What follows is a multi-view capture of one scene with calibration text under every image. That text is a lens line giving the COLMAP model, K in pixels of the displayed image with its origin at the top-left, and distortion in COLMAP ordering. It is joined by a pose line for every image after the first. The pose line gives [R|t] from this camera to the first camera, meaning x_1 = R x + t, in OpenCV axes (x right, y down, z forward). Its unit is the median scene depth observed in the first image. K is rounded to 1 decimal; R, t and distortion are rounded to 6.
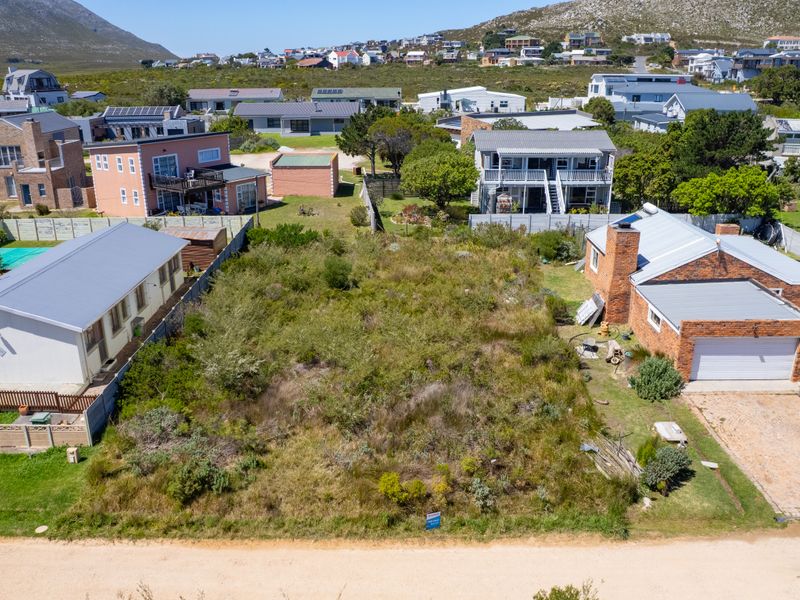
lens RADIAL K [[693.9, 0, 402.3], [0, 693.9, 327.9], [0, 0, 1]] dist [-0.041194, 0.017632]
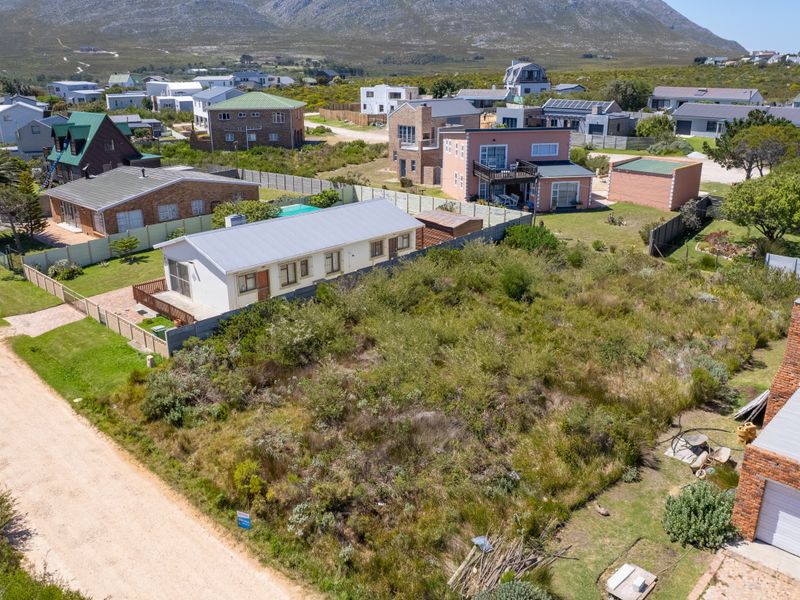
lens RADIAL K [[693.9, 0, 404.4], [0, 693.9, 324.6], [0, 0, 1]] dist [-0.041194, 0.017632]
pose [[0.715684, 0.250627, -0.651907, 0.150770], [-0.251421, 0.963272, 0.094313, -0.026599], [0.651601, 0.096405, 0.752411, 0.075661]]
